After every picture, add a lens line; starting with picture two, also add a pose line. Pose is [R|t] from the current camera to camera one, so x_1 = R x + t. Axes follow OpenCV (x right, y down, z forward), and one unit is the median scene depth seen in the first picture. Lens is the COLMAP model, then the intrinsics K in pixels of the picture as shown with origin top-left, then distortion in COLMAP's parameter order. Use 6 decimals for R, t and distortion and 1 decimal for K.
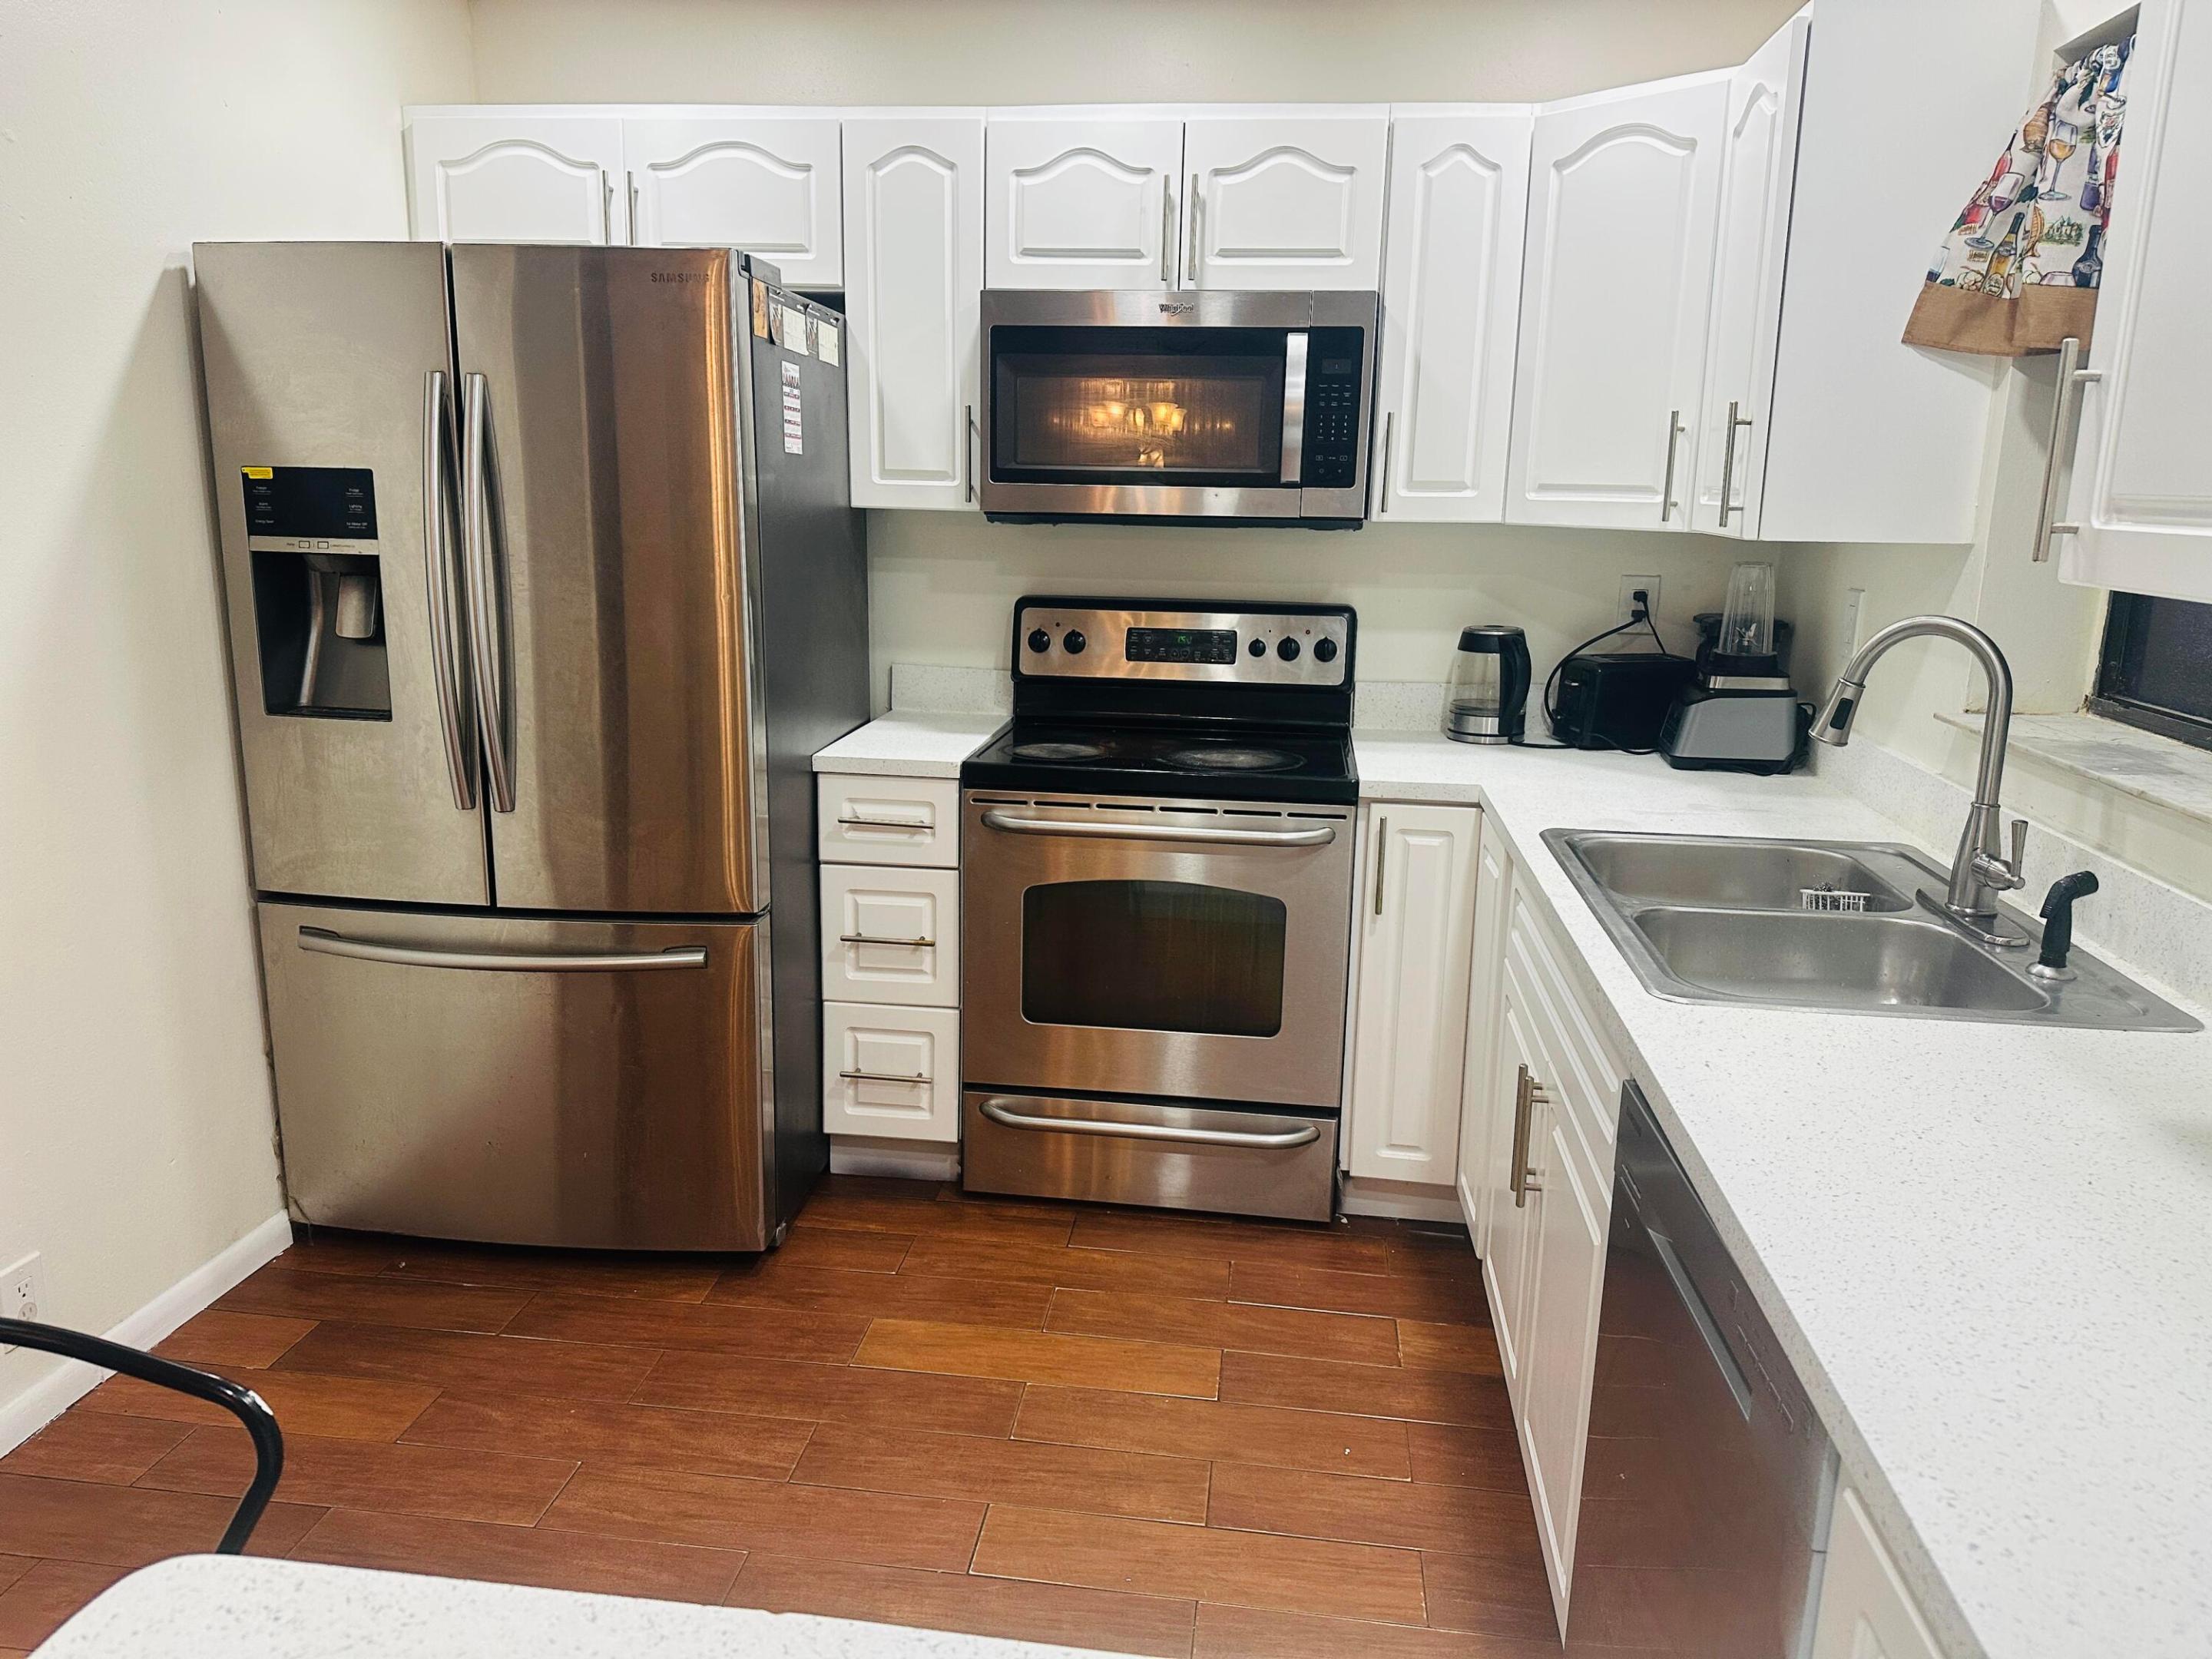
lens RADIAL K [[1556.8, 0, 1116.4], [0, 1556.8, 830.7], [0, 0, 1]] dist [0.095027, -0.125331]
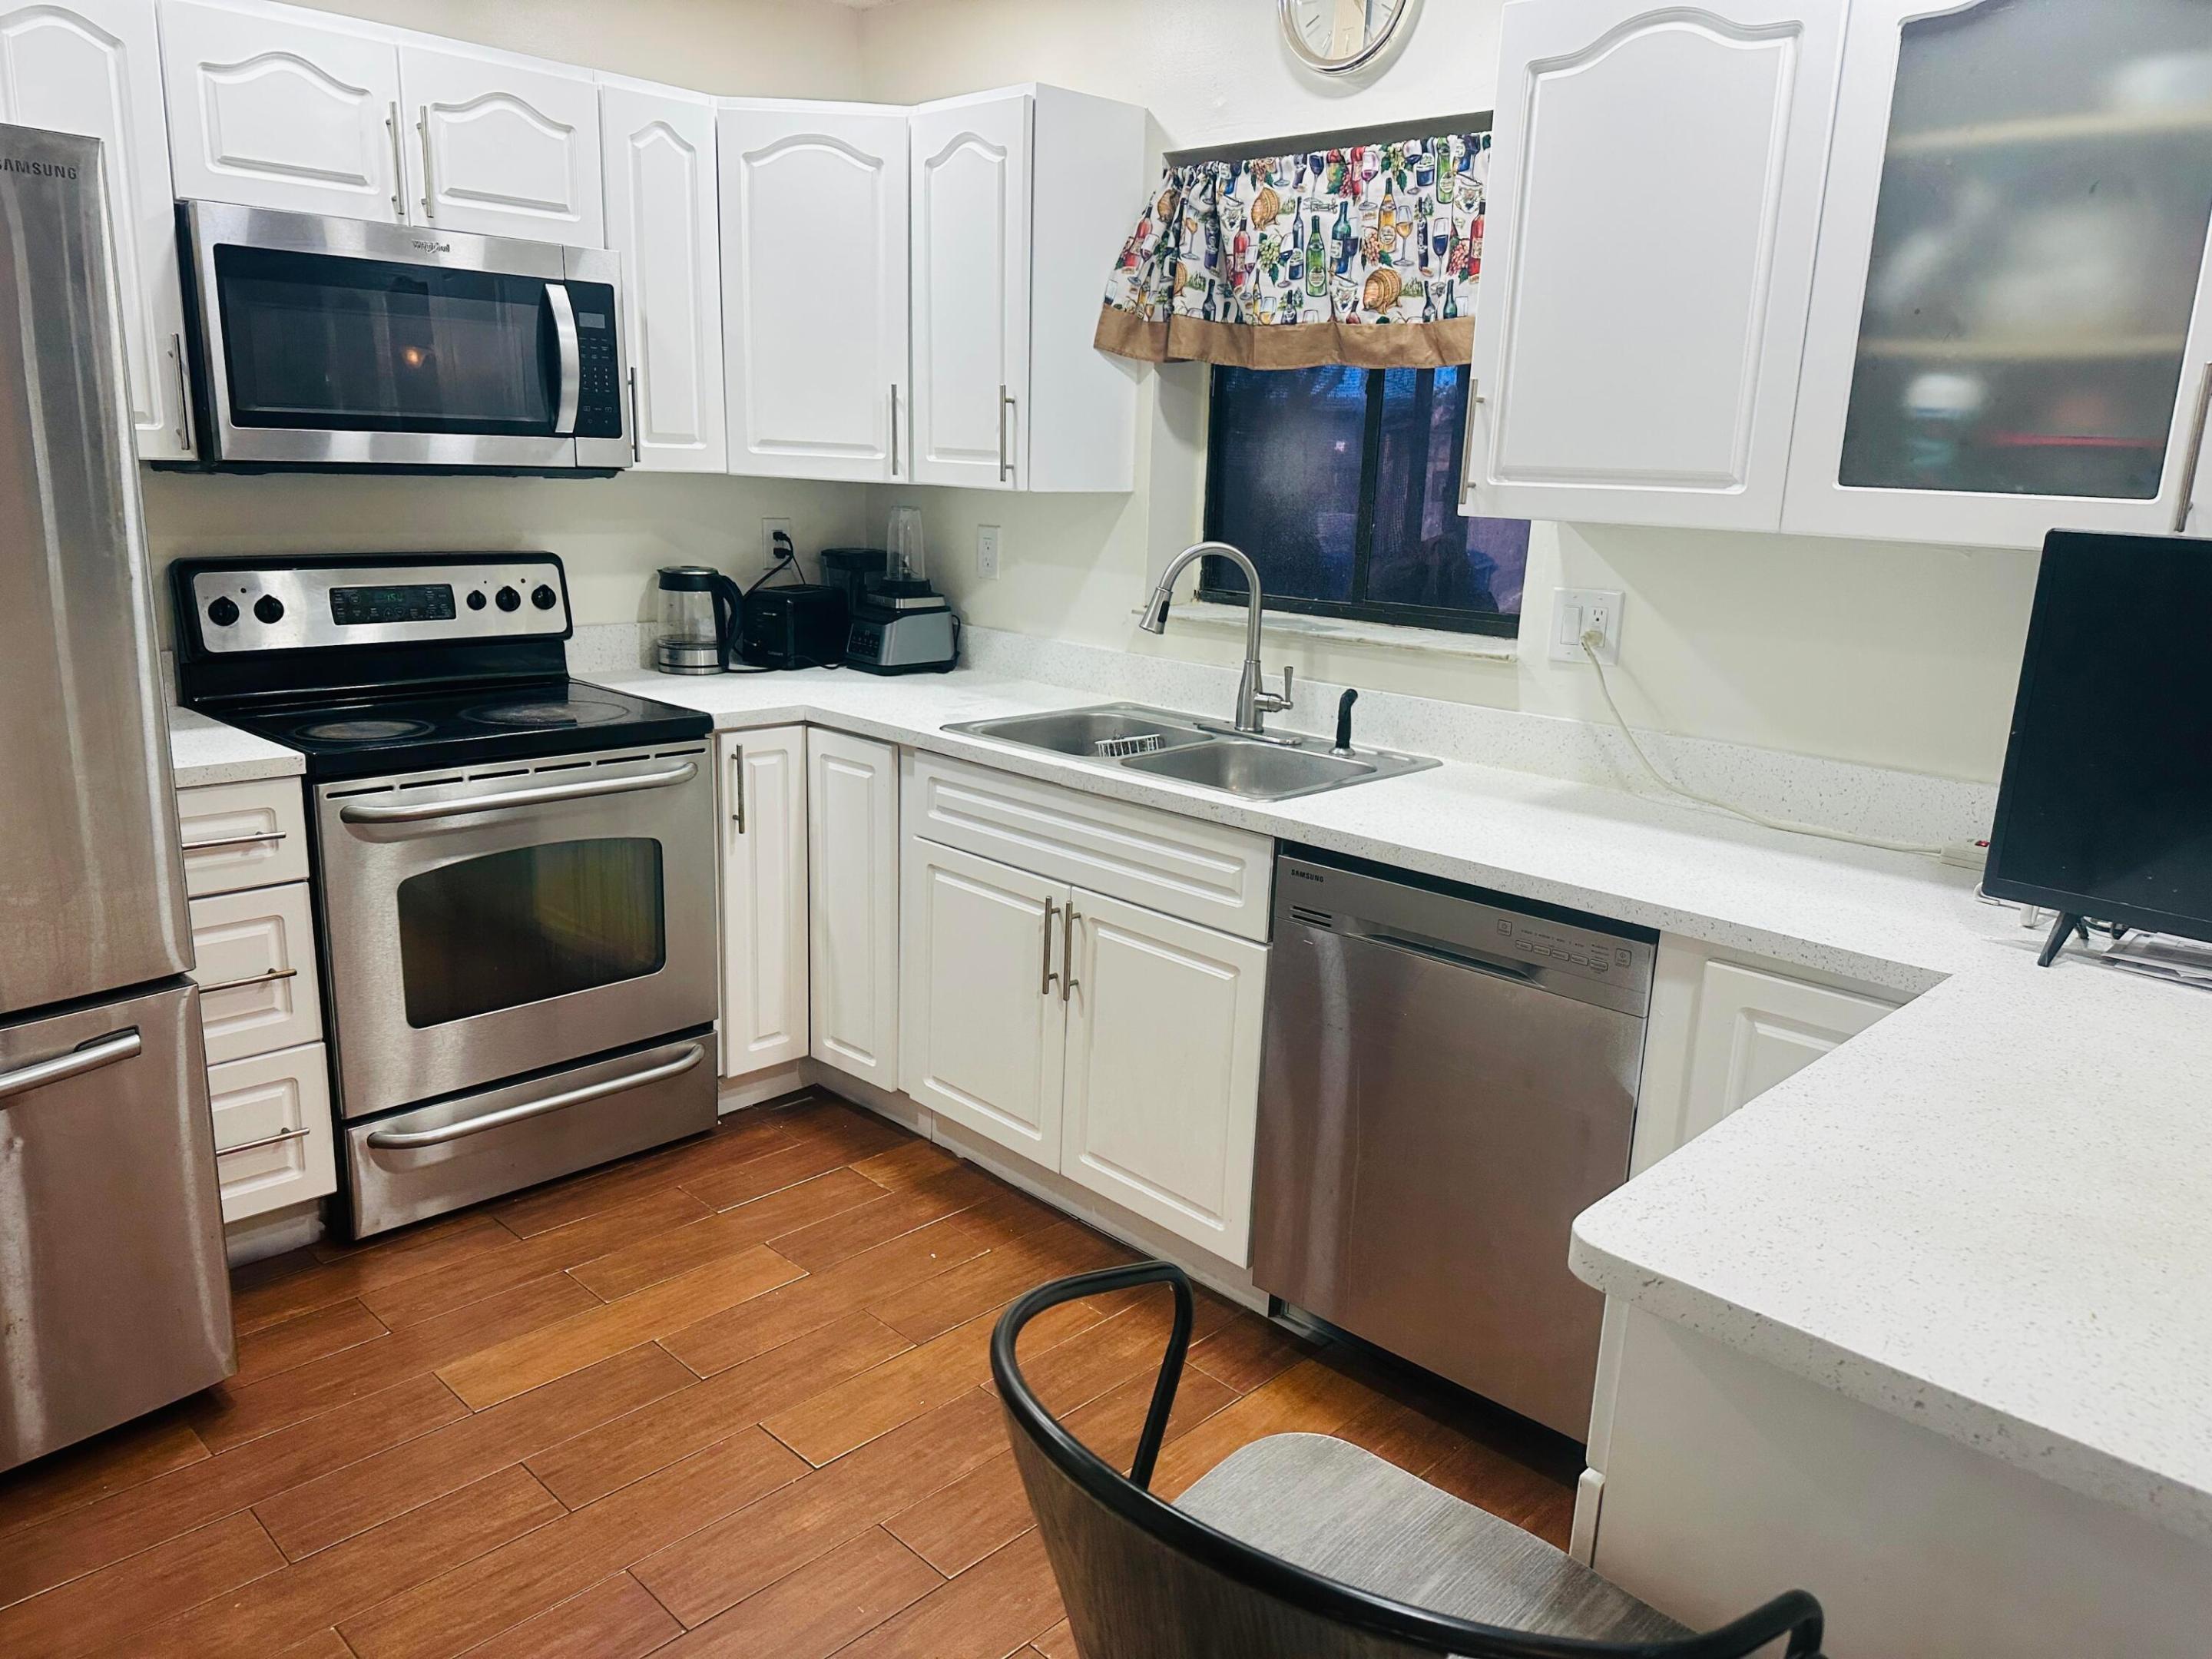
lens RADIAL K [[1542.0, 0, 1106.0], [0, 1542.0, 829.5], [0, 0, 1]] dist [0.209962, -0.400725]
pose [[0.603016, -0.188978, 0.775022, -0.518527], [0.155294, 0.980757, 0.118315, -0.038402], [-0.782467, 0.049011, 0.620760, 0.110695]]
